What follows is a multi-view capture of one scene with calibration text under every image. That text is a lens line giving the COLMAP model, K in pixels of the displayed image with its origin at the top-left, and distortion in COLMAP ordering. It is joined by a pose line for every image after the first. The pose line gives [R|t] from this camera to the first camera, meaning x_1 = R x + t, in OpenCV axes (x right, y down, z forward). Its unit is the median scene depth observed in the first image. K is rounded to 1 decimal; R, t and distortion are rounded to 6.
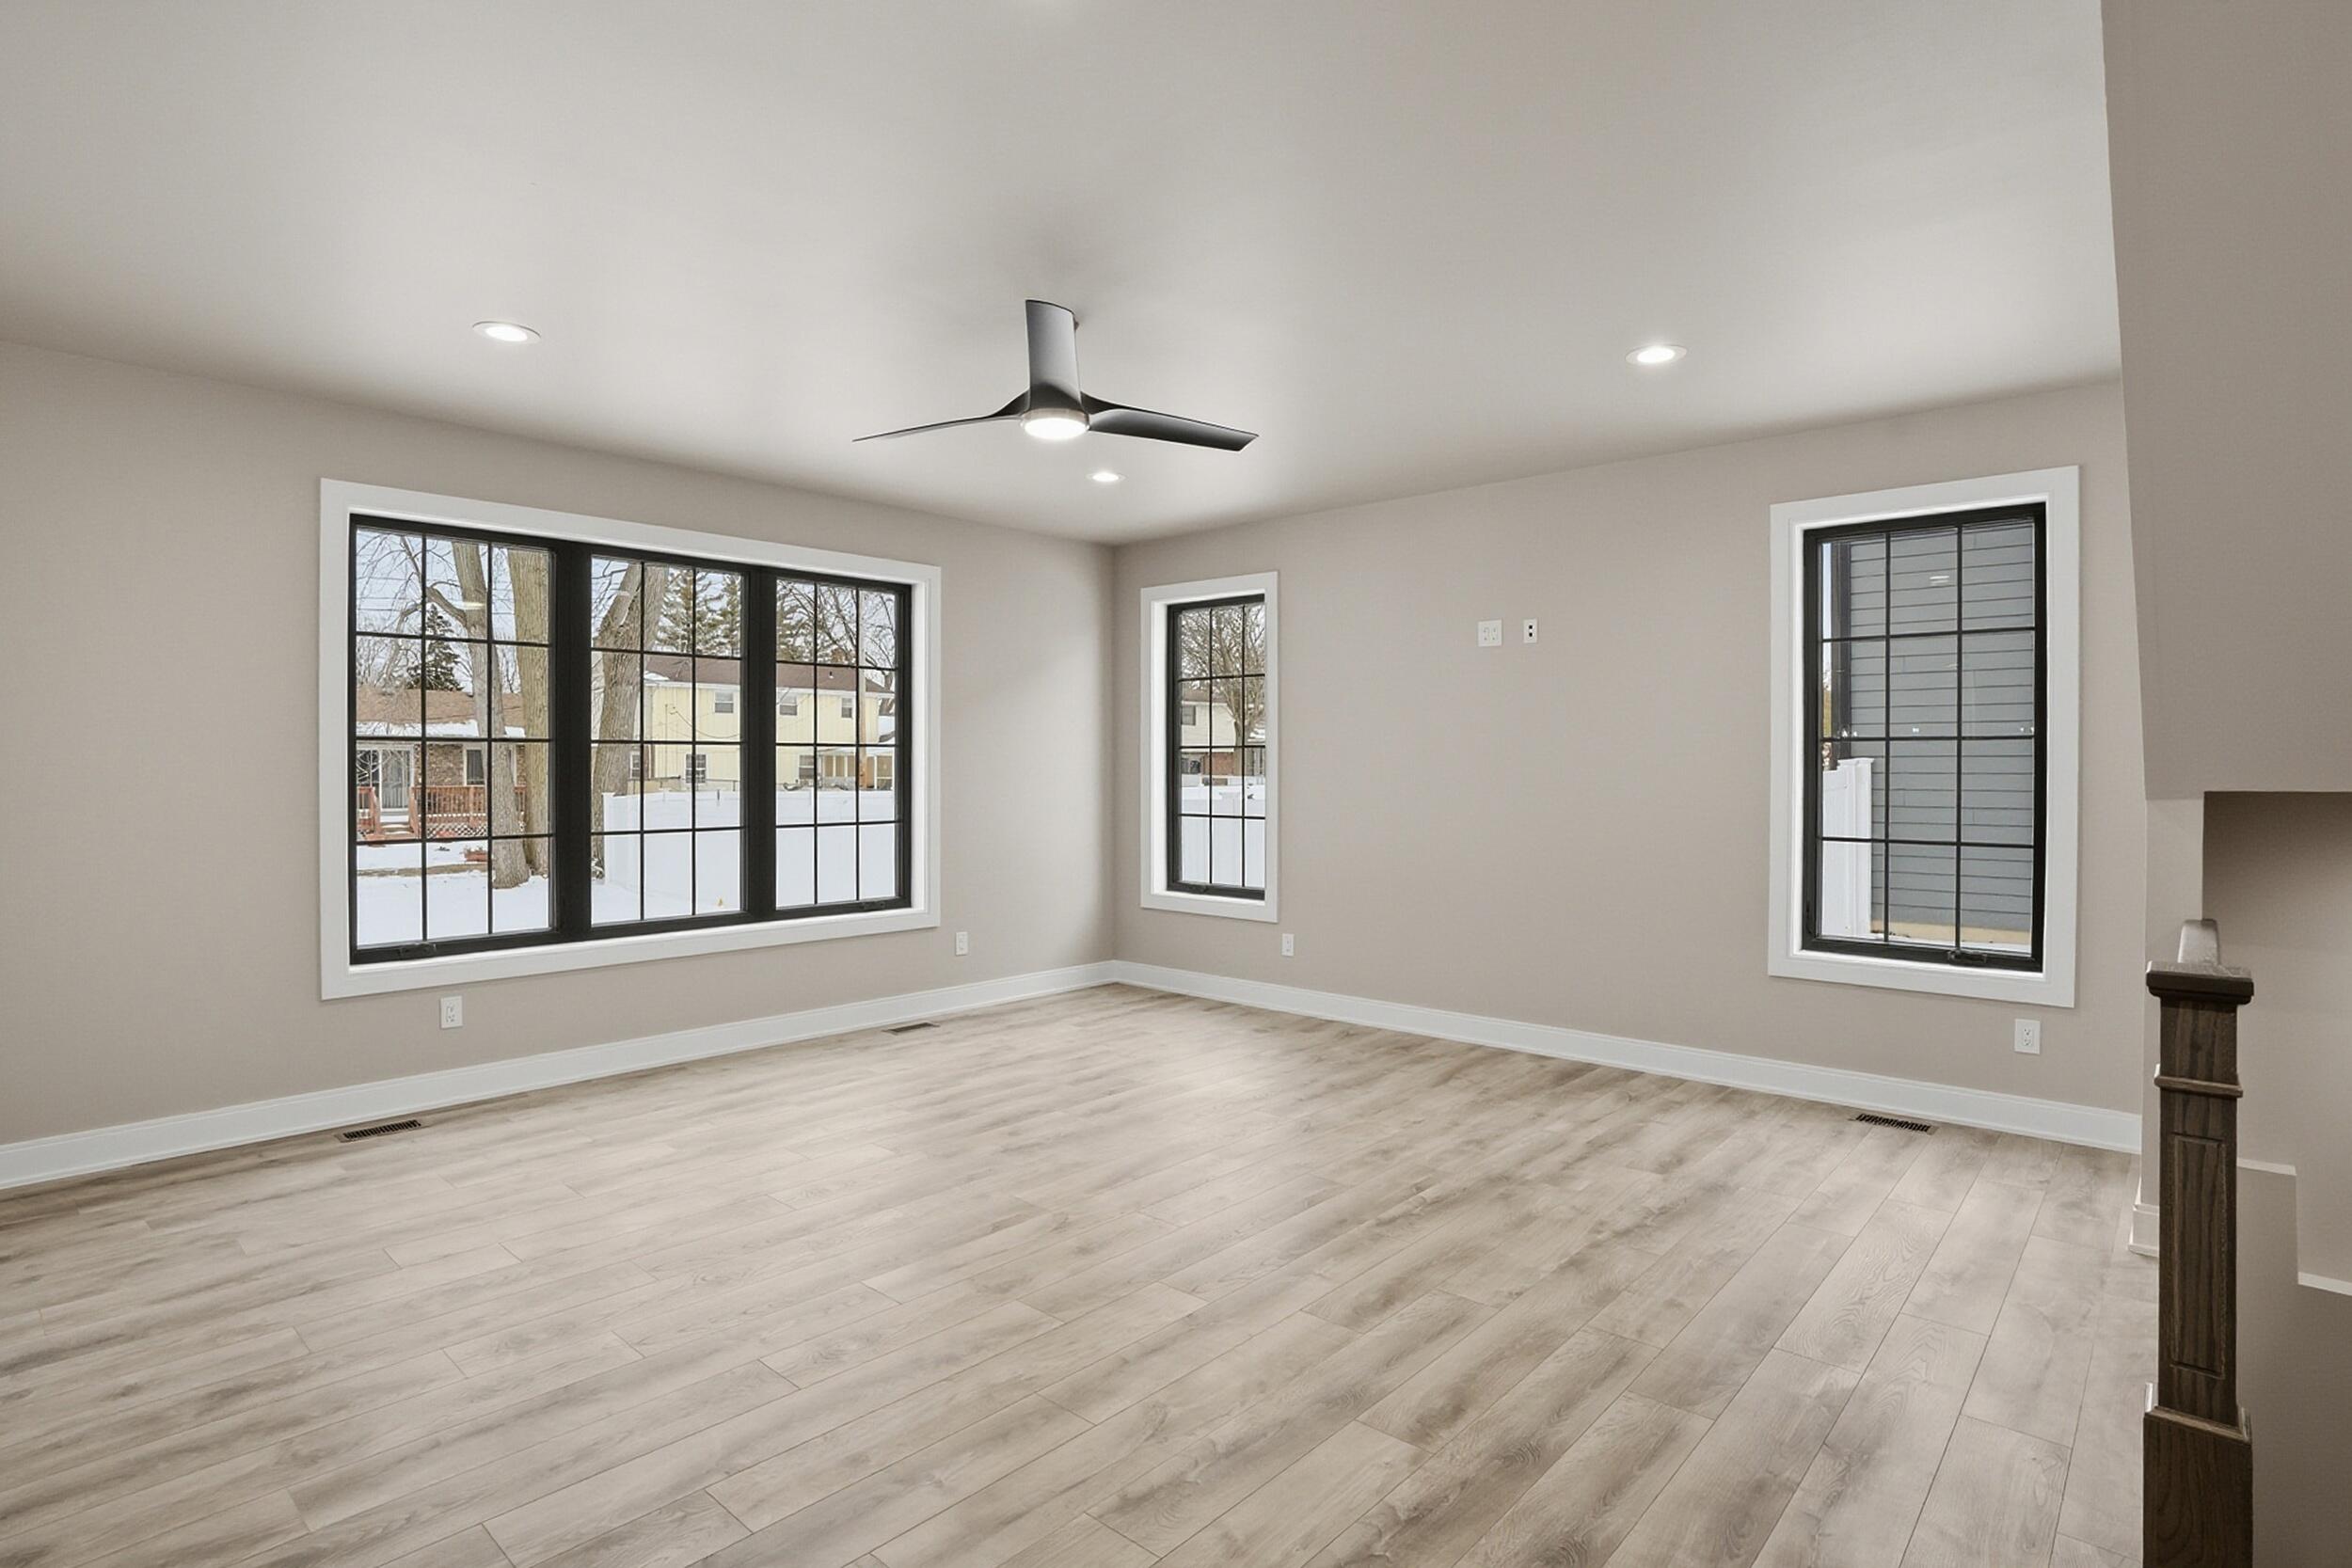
lens RADIAL K [[1199.8, 0, 1191.8], [0, 1199.8, 782.7], [0, 0, 1]] dist [-0.039221, 0.010046]
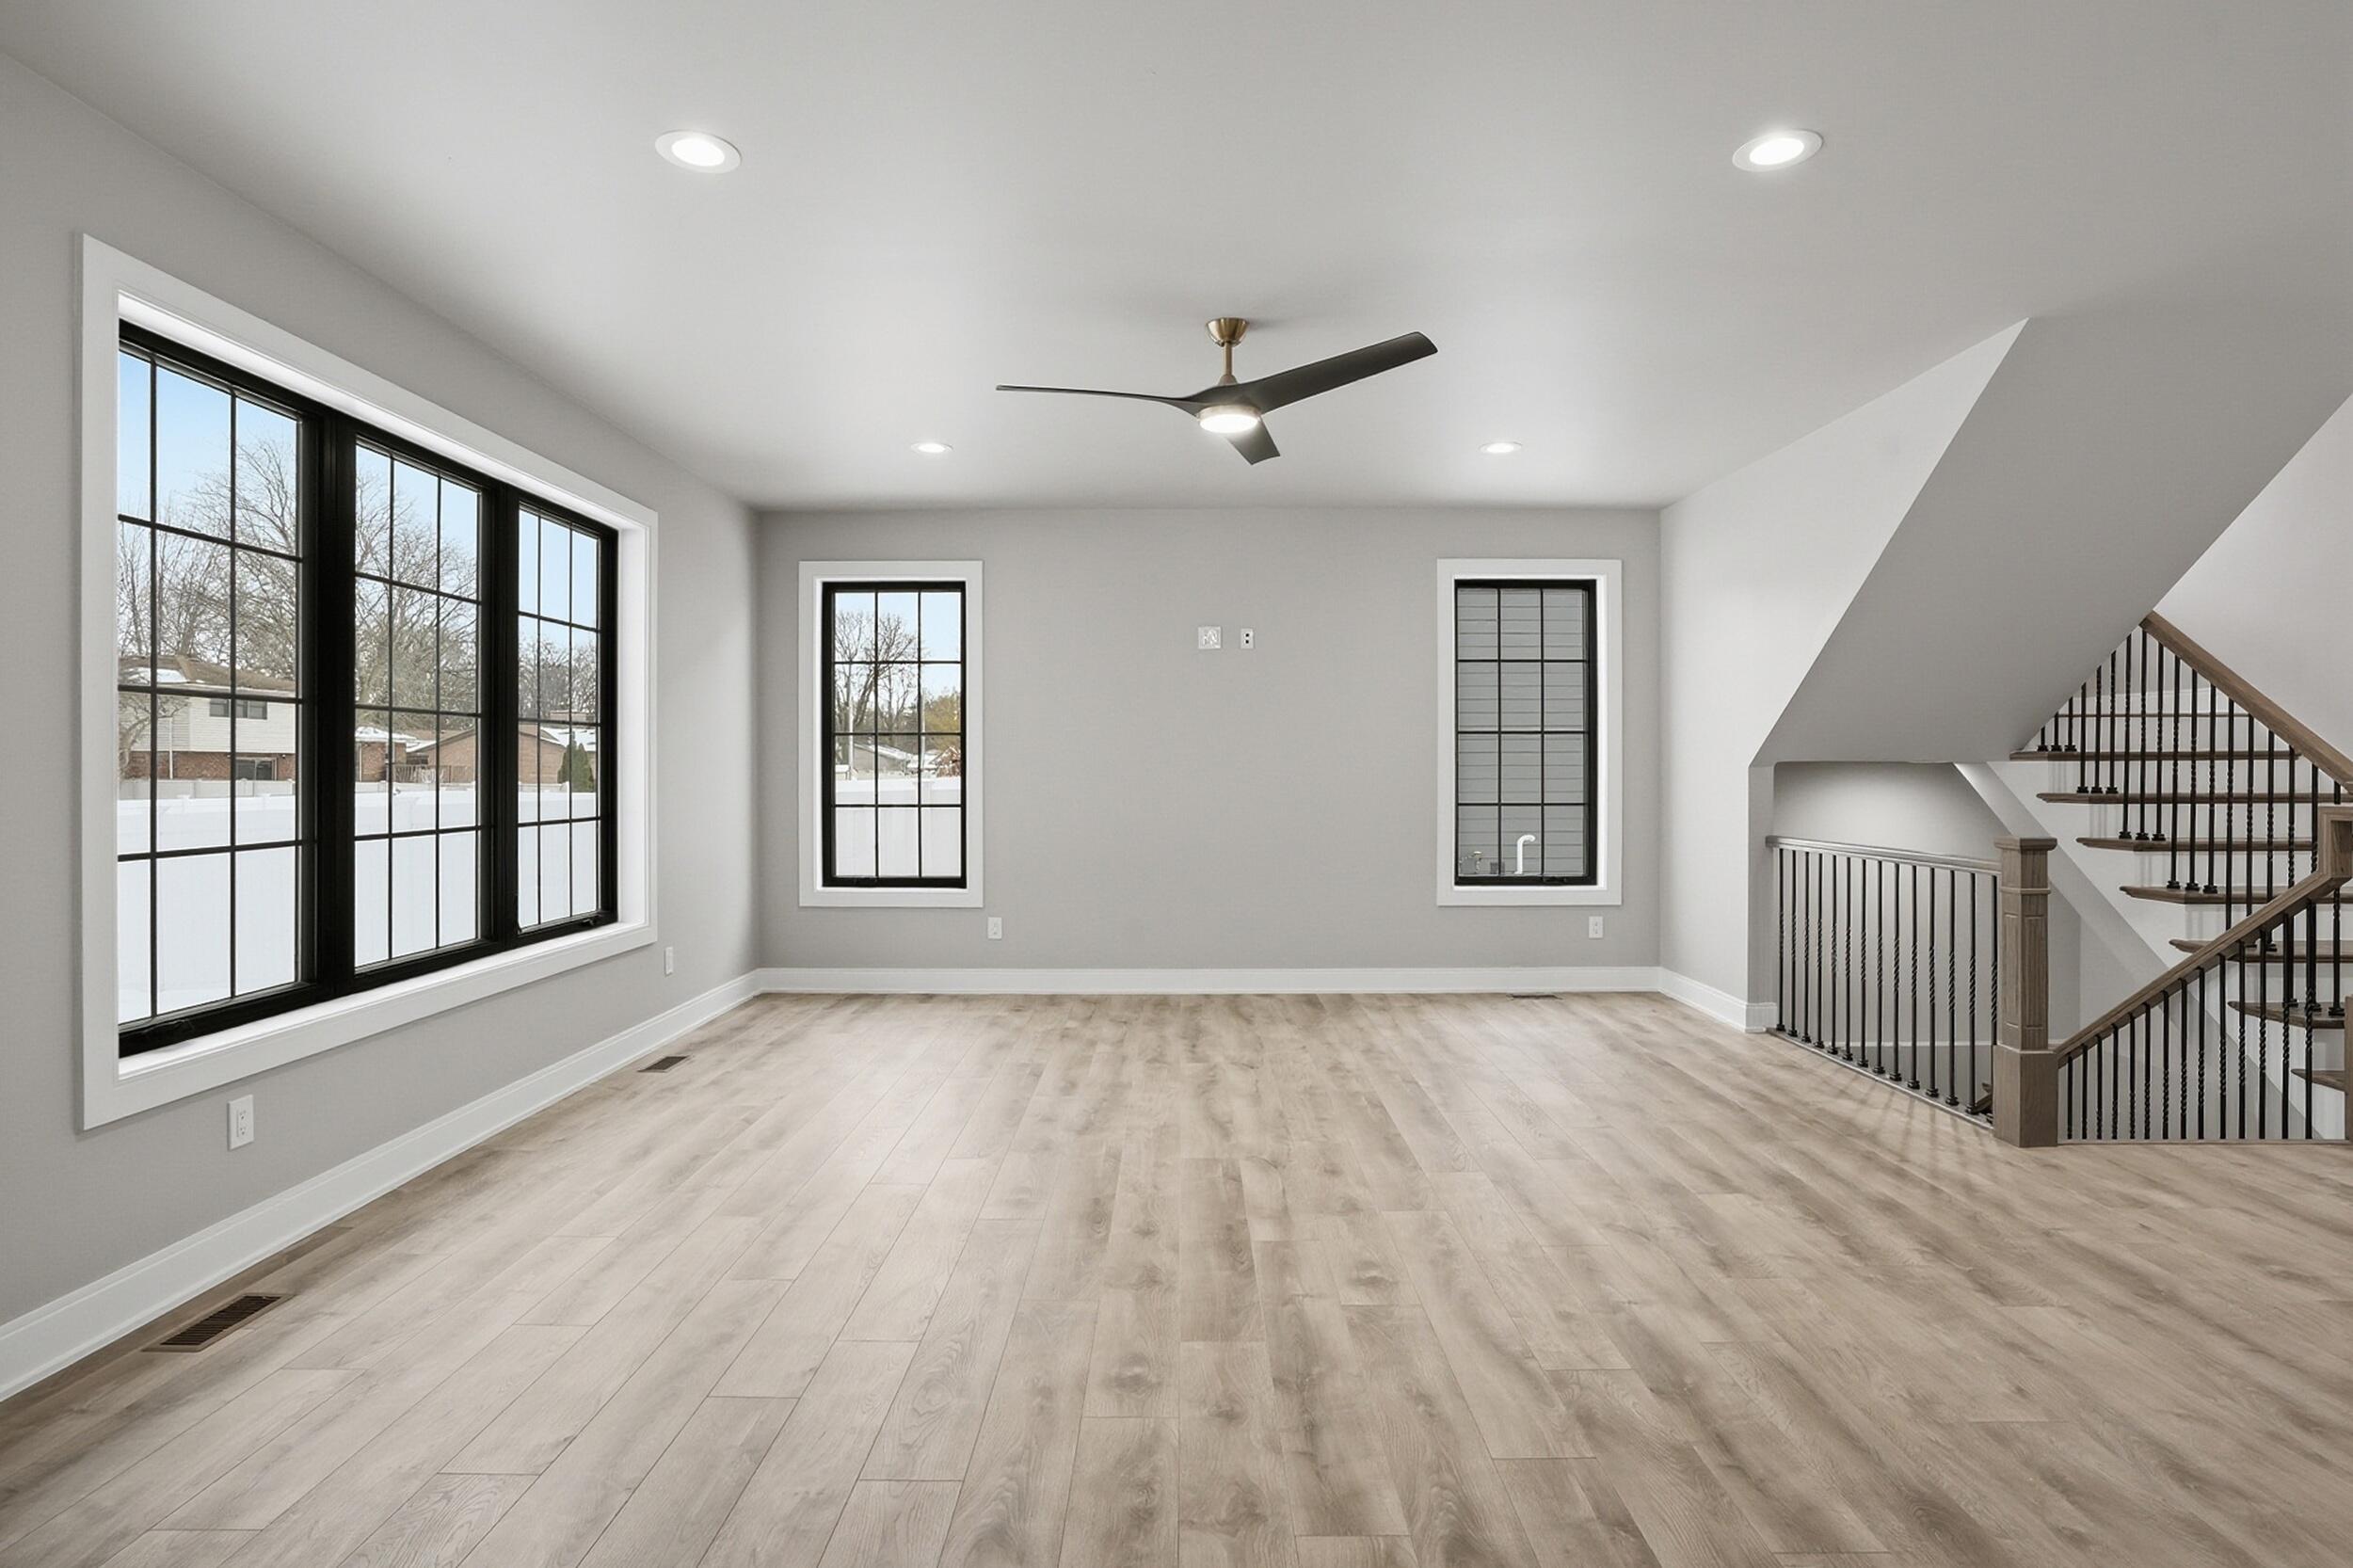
lens RADIAL K [[1197.4, 0, 1195.6], [0, 1197.4, 770.0], [0, 0, 1]] dist [-0.040178, 0.016439]
pose [[0.739432, -0.003556, 0.673222, -0.733601], [0.014100, 0.999848, -0.010206, 0.020514], [-0.673084, 0.017039, 0.739370, 0.200689]]
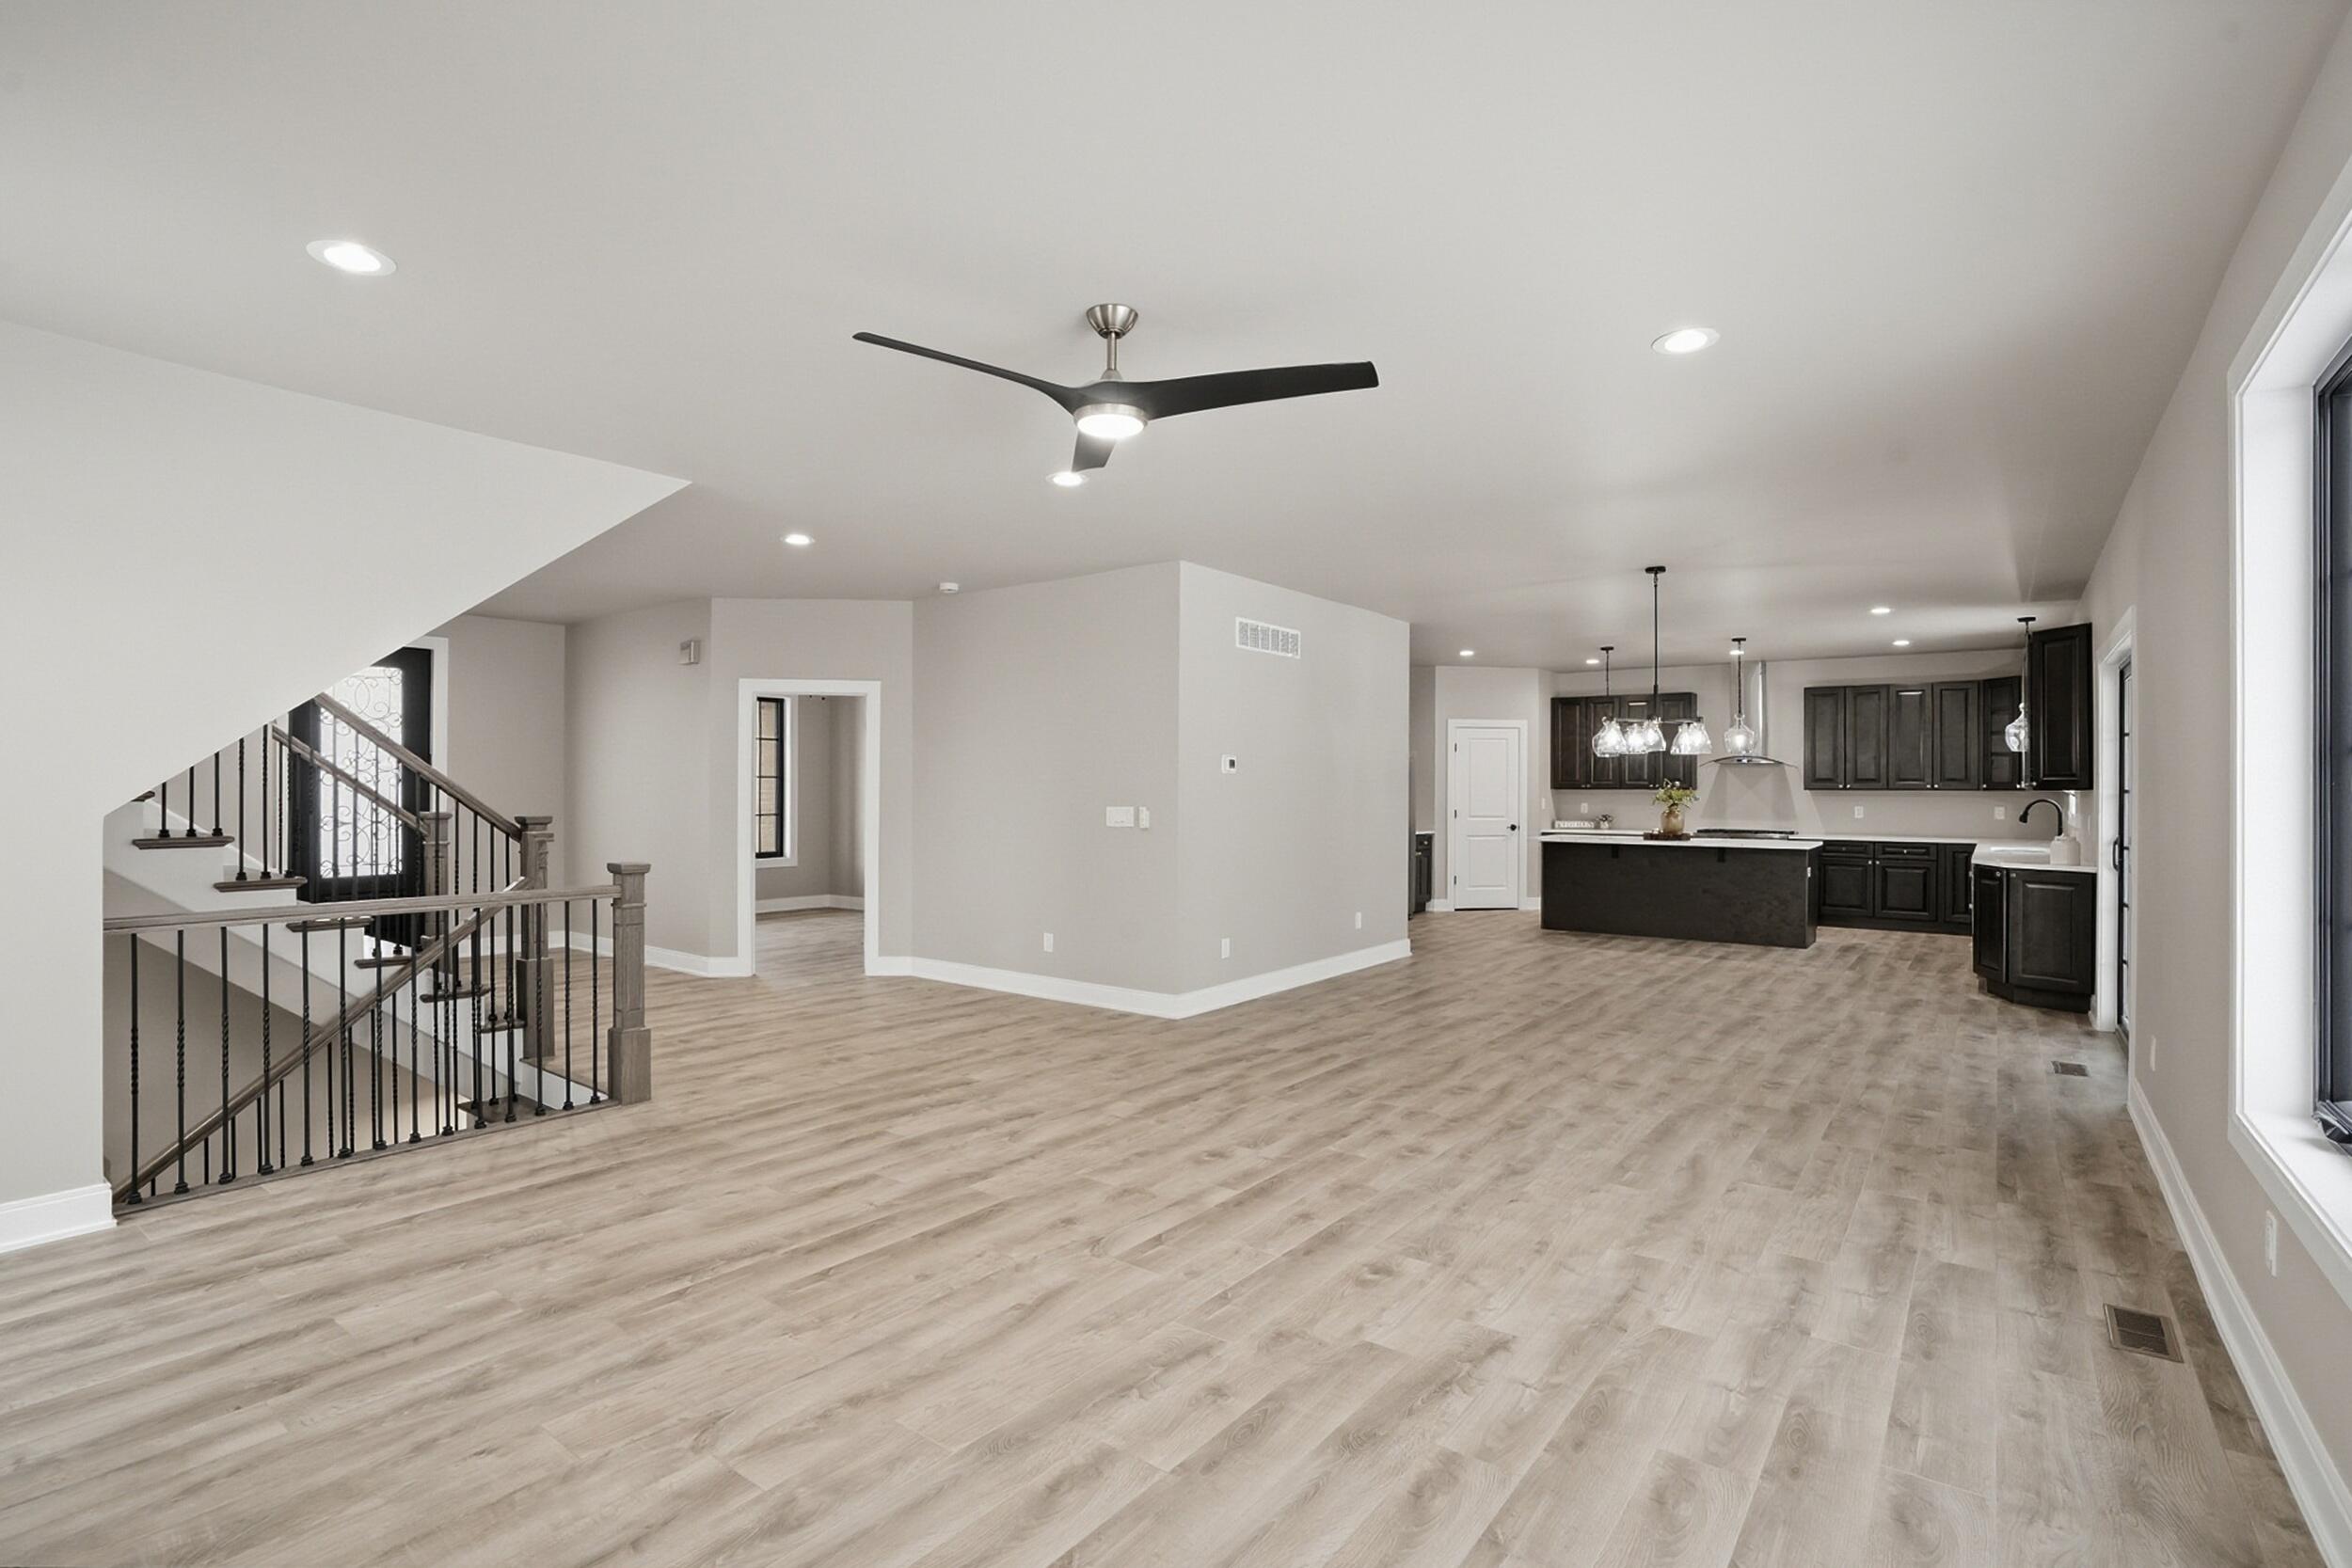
lens RADIAL K [[1092.7, 0, 1155.2], [0, 1092.7, 790.6], [0, 0, 1]] dist [-0.056864, 0.018429]
pose [[-0.998275, -0.005761, -0.058423, -0.086117], [-0.006740, 0.999840, 0.016584, -0.023414], [0.058318, 0.016950, -0.998154, 1.583962]]
